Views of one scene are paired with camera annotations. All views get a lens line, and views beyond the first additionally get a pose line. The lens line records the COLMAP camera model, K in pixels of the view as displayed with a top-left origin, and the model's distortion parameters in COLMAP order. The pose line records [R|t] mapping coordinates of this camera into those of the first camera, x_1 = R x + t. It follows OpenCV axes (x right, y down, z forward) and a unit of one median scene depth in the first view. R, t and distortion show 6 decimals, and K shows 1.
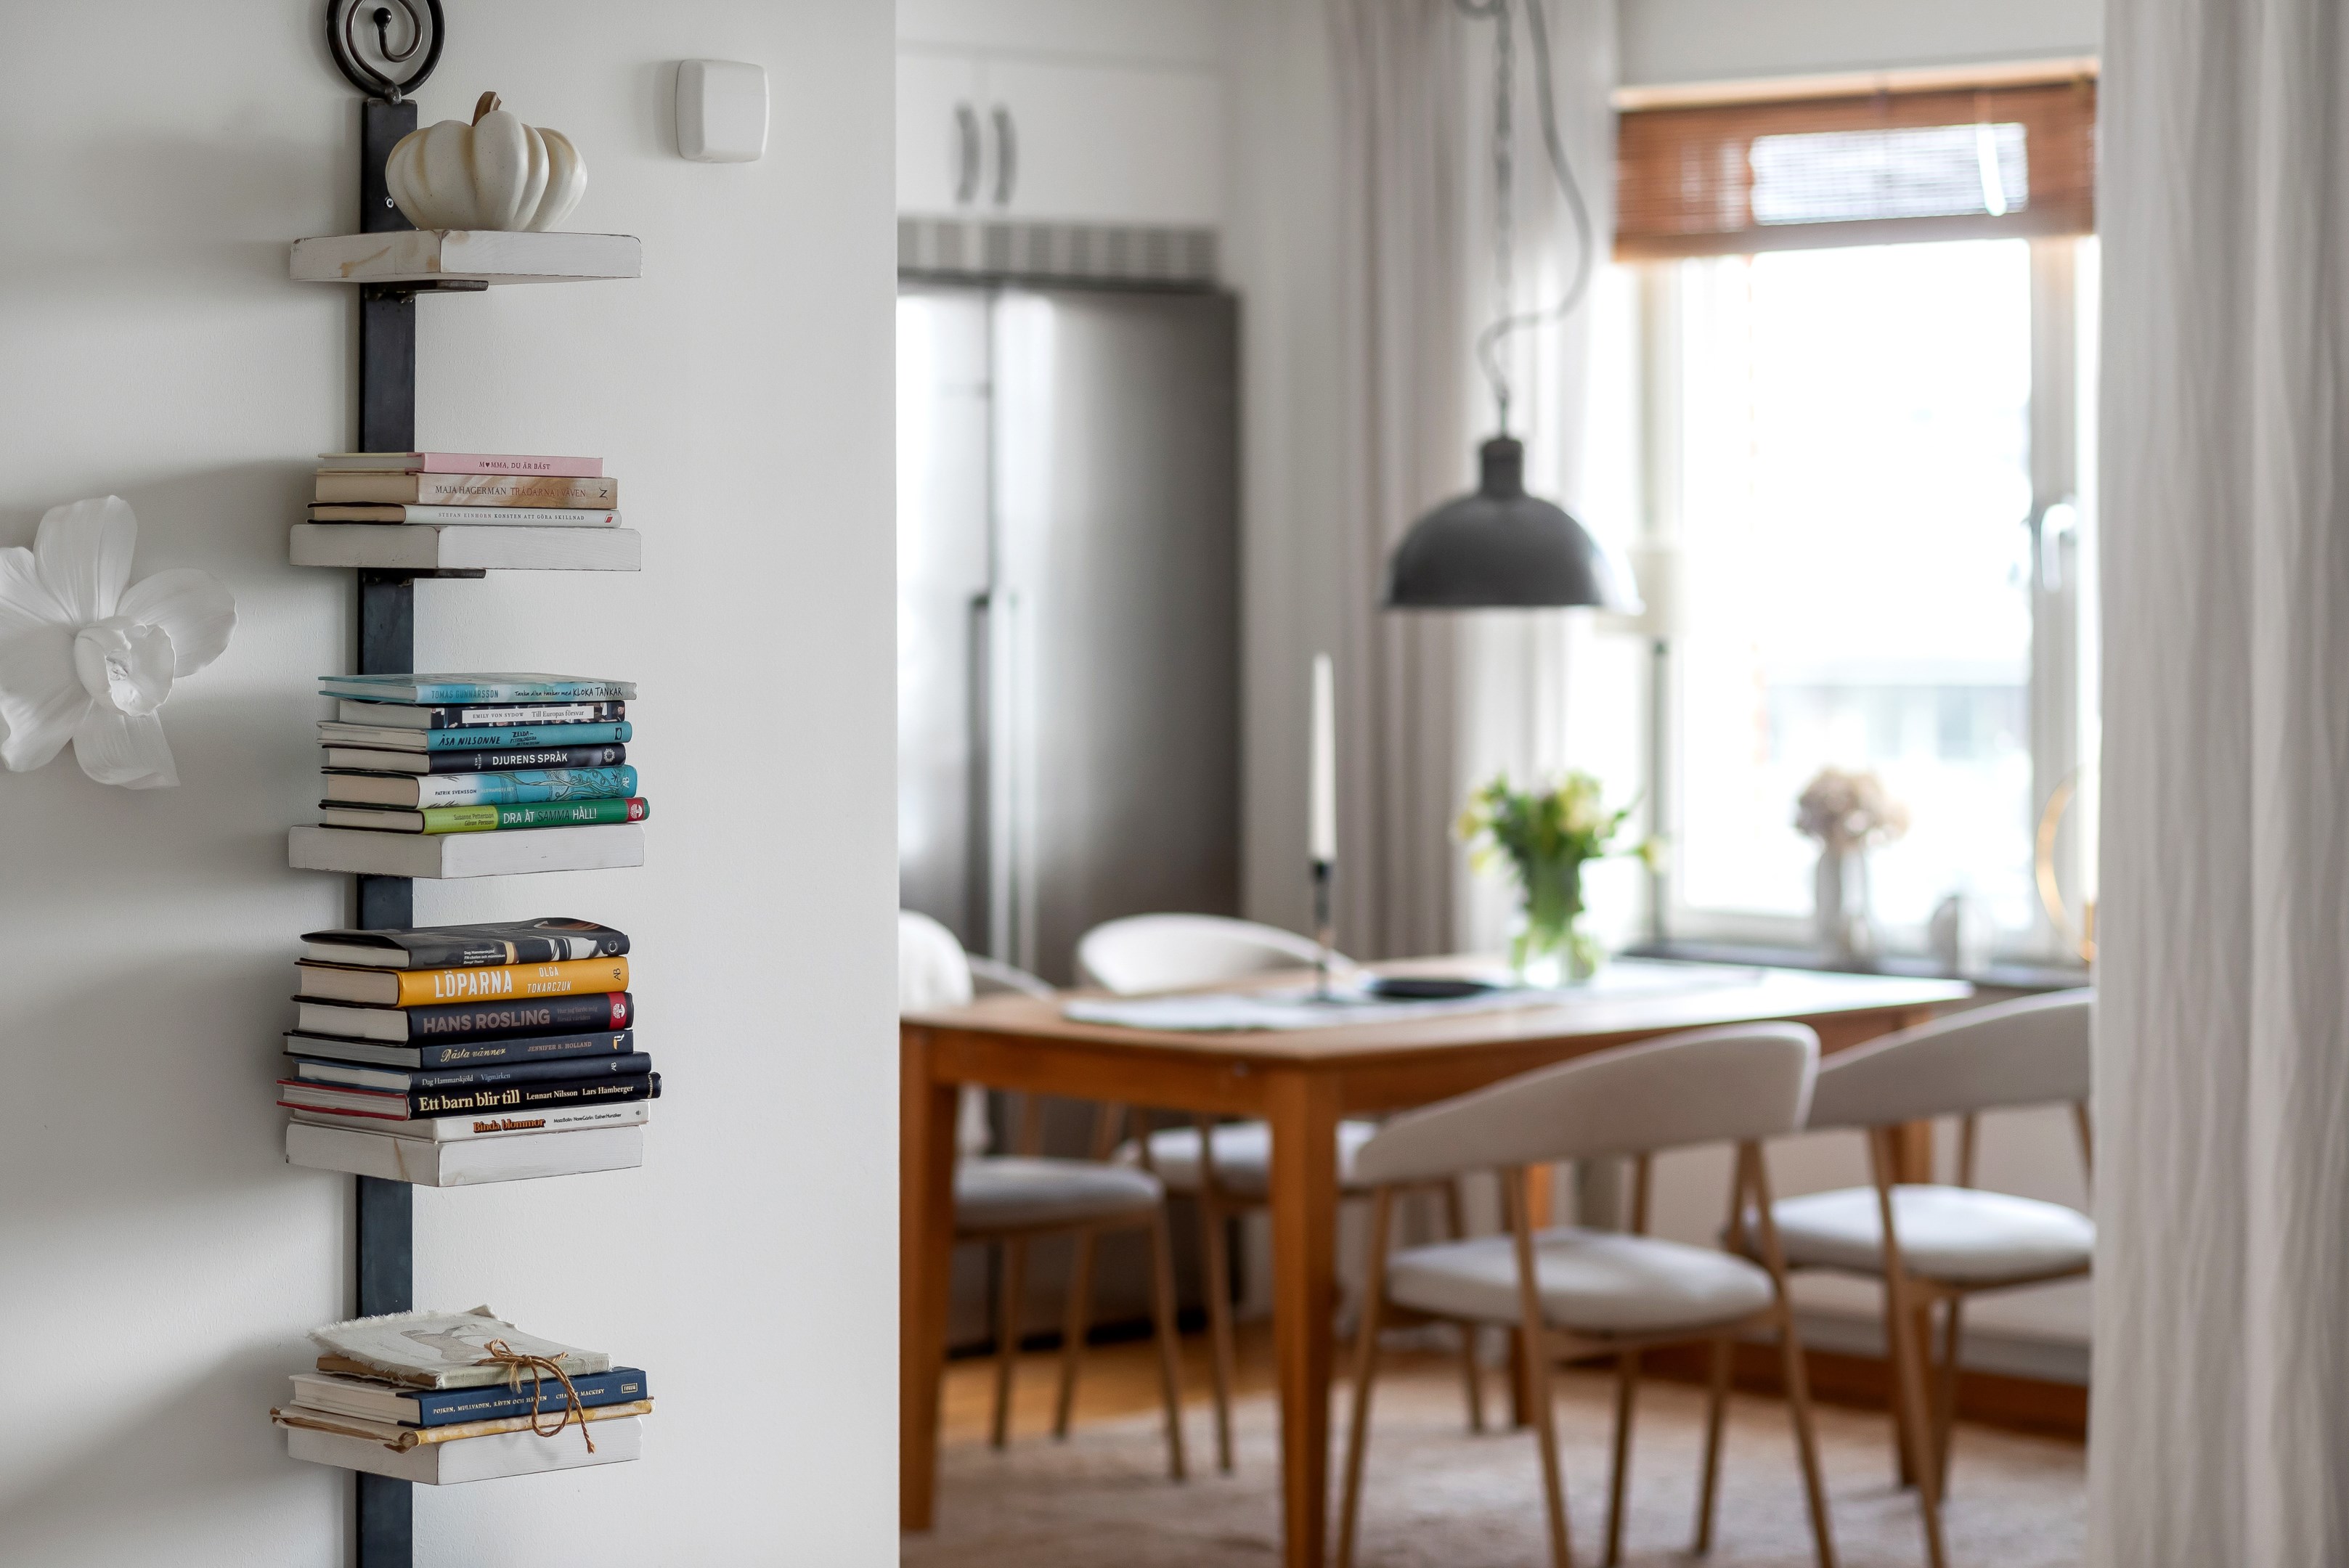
lens RADIAL K [[5884.2, 0, 1086.0], [0, 5884.2, 557.6], [0, 0, 1]] dist [0.243637, 0.000000]
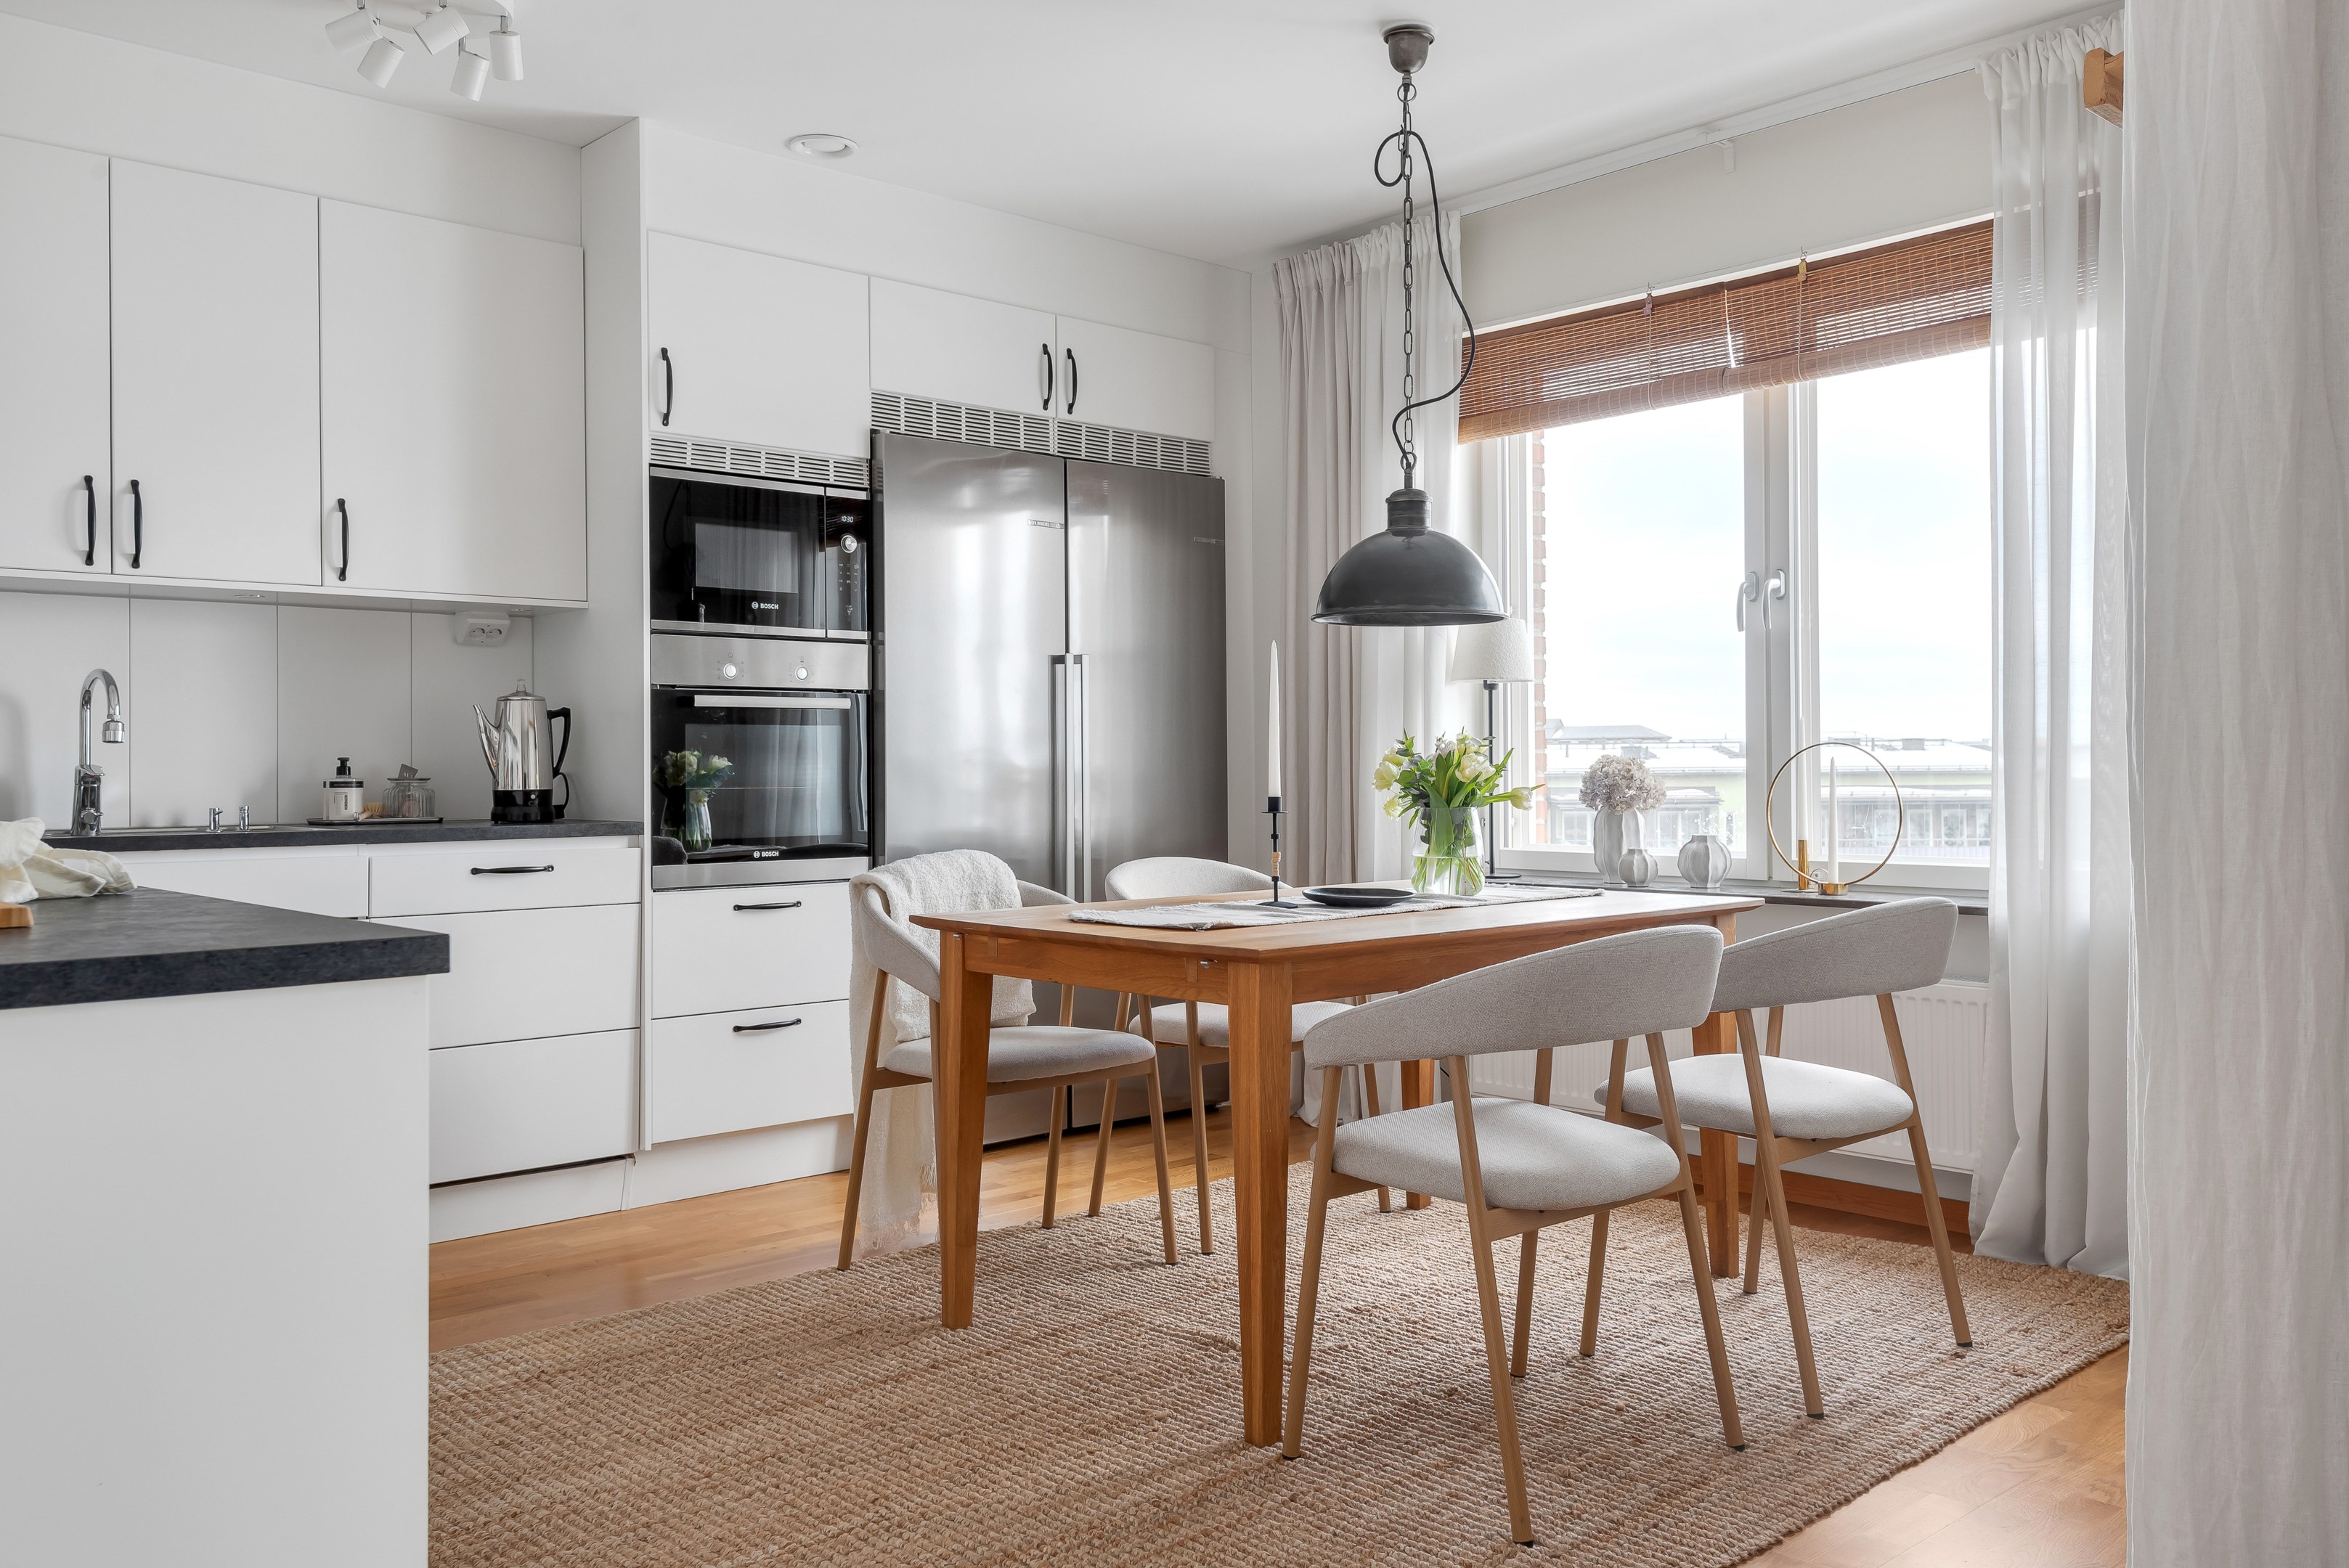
lens RADIAL K [[1832.5, 0, 1177.4], [0, 1832.5, 762.9], [0, 0, 1]] dist [0.069967, 0.006754]
pose [[0.999925, -0.002428, -0.012043, 0.023862], [0.002263, 0.999904, -0.013681, 0.049659], [0.012075, 0.013653, 0.999834, 0.604888]]
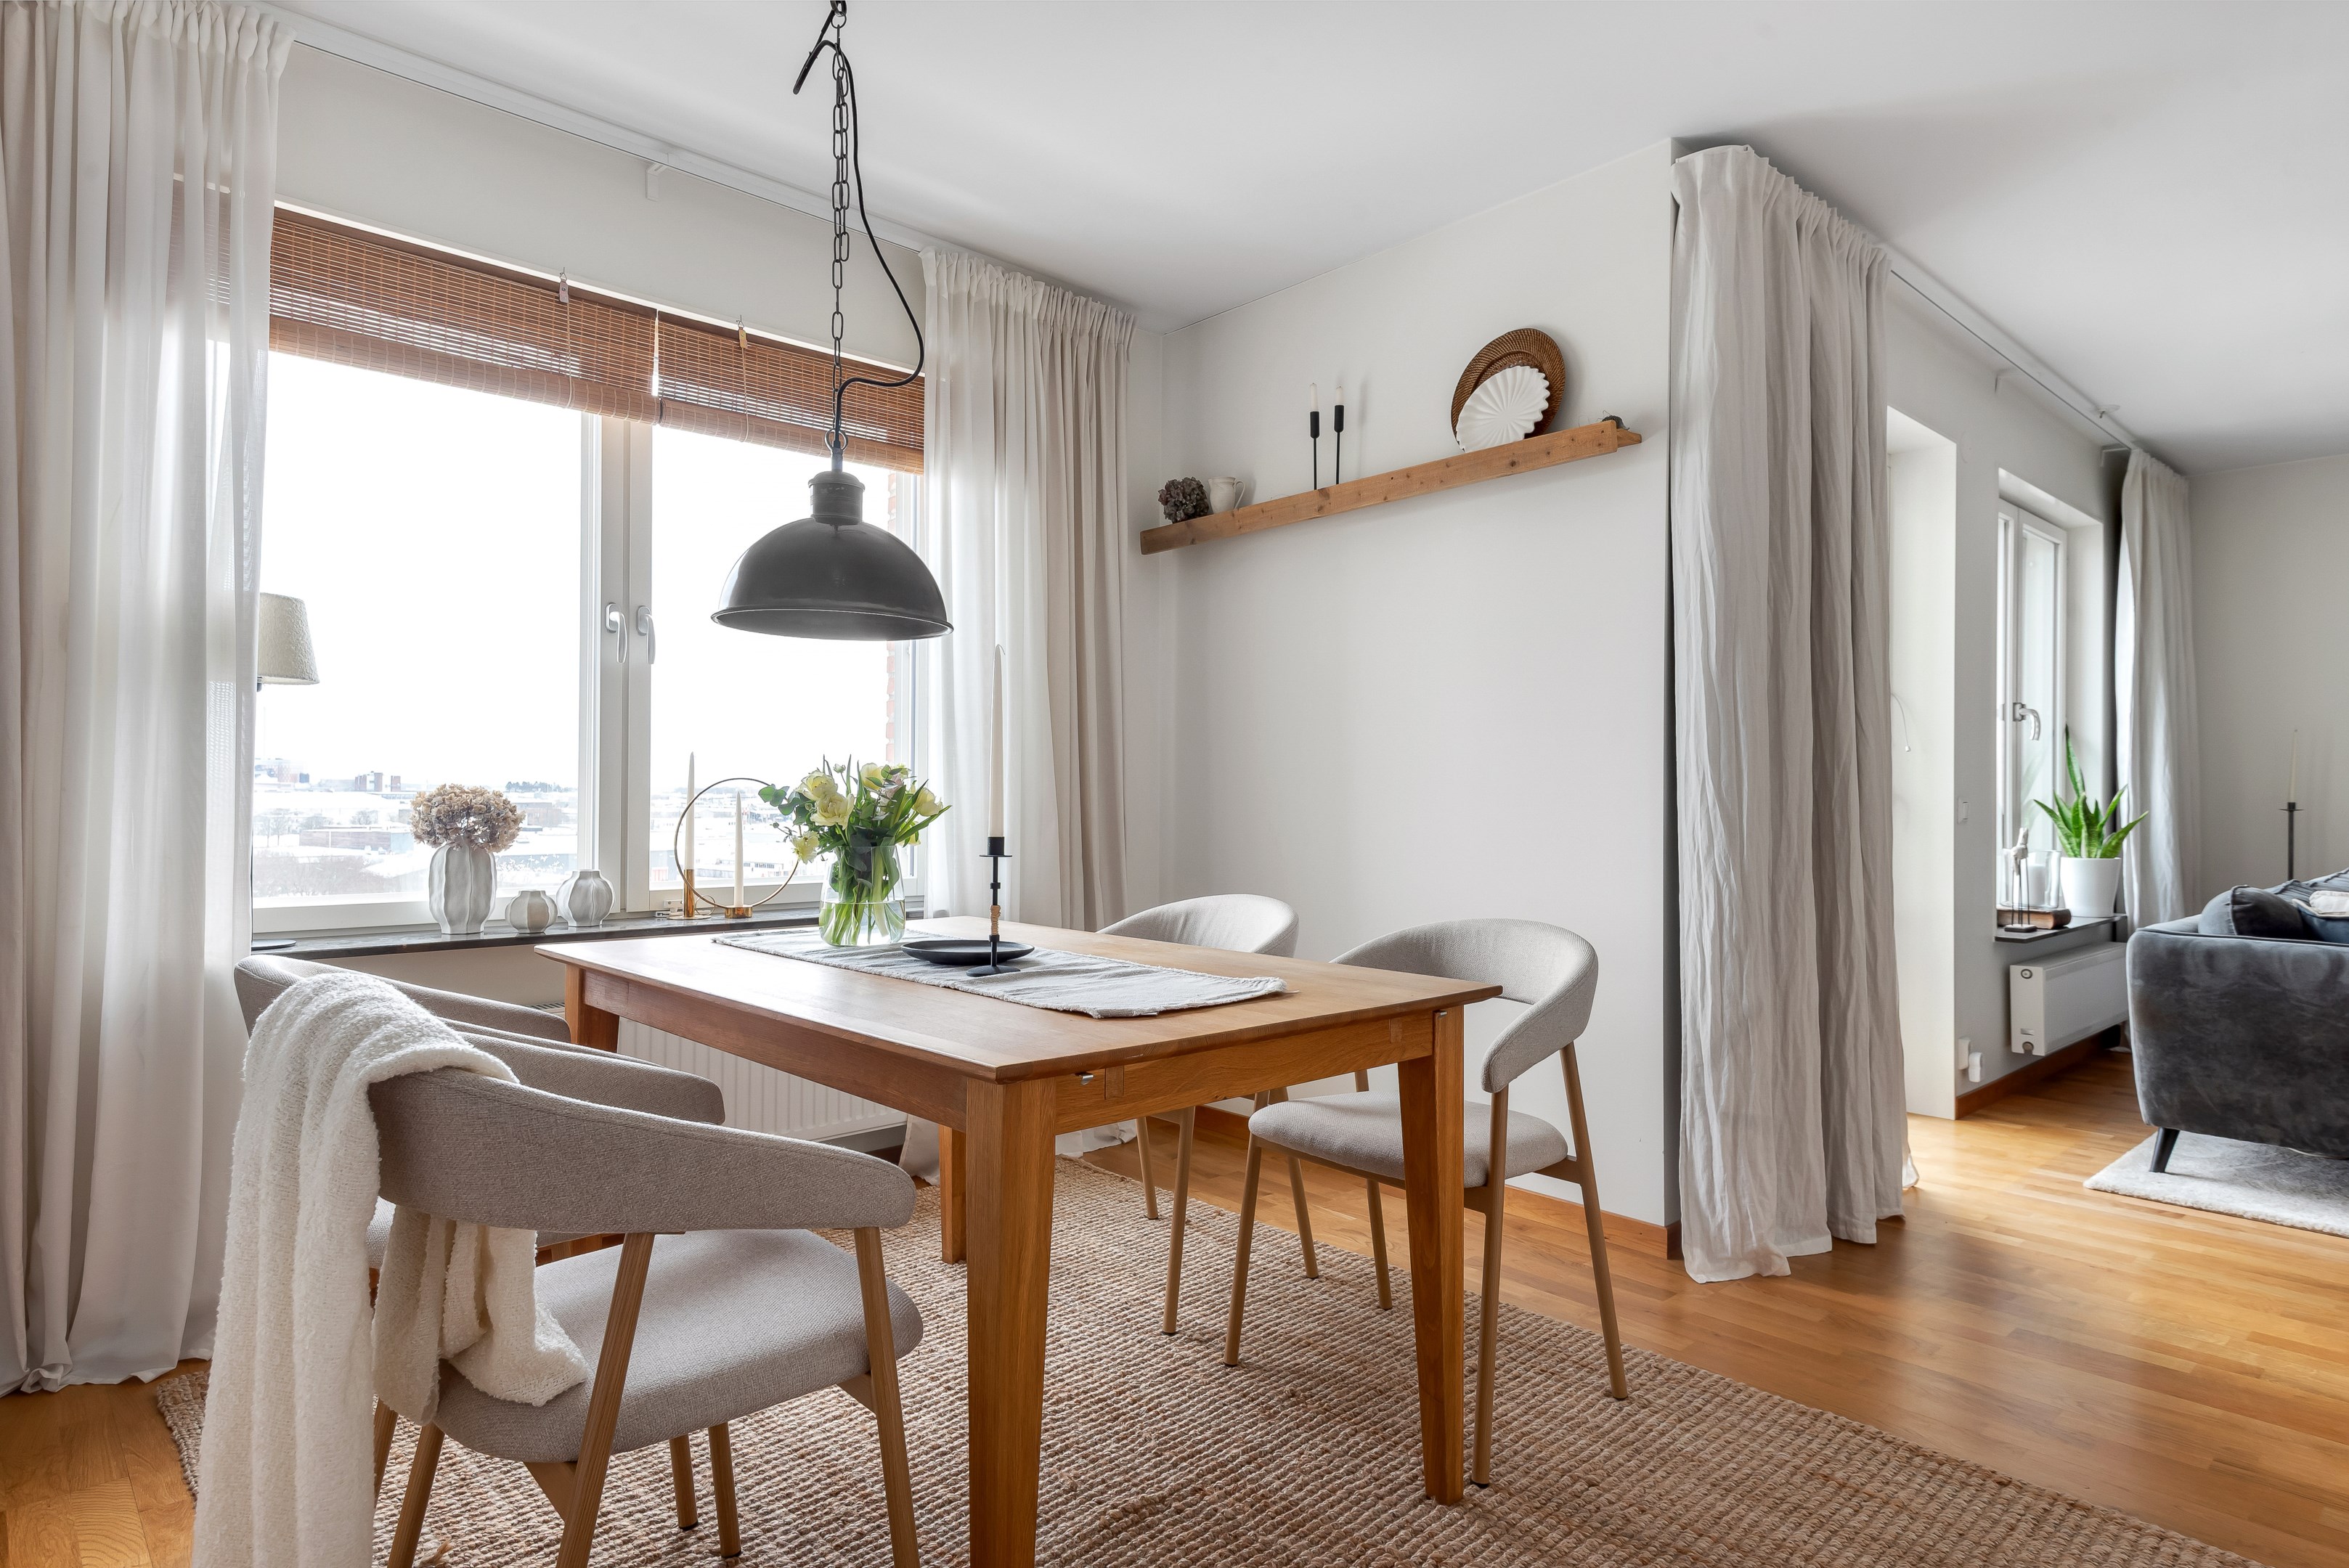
lens RADIAL K [[1309.1, 0, 1178.0], [0, 1309.1, 775.7], [0, 0, 1]] dist [-0.006437, -0.000378]
pose [[-0.002655, 0.019028, 0.999815, -0.189497], [0.000712, 0.999819, -0.019026, 0.045420], [-0.999996, 0.000661, -0.002668, 0.975342]]
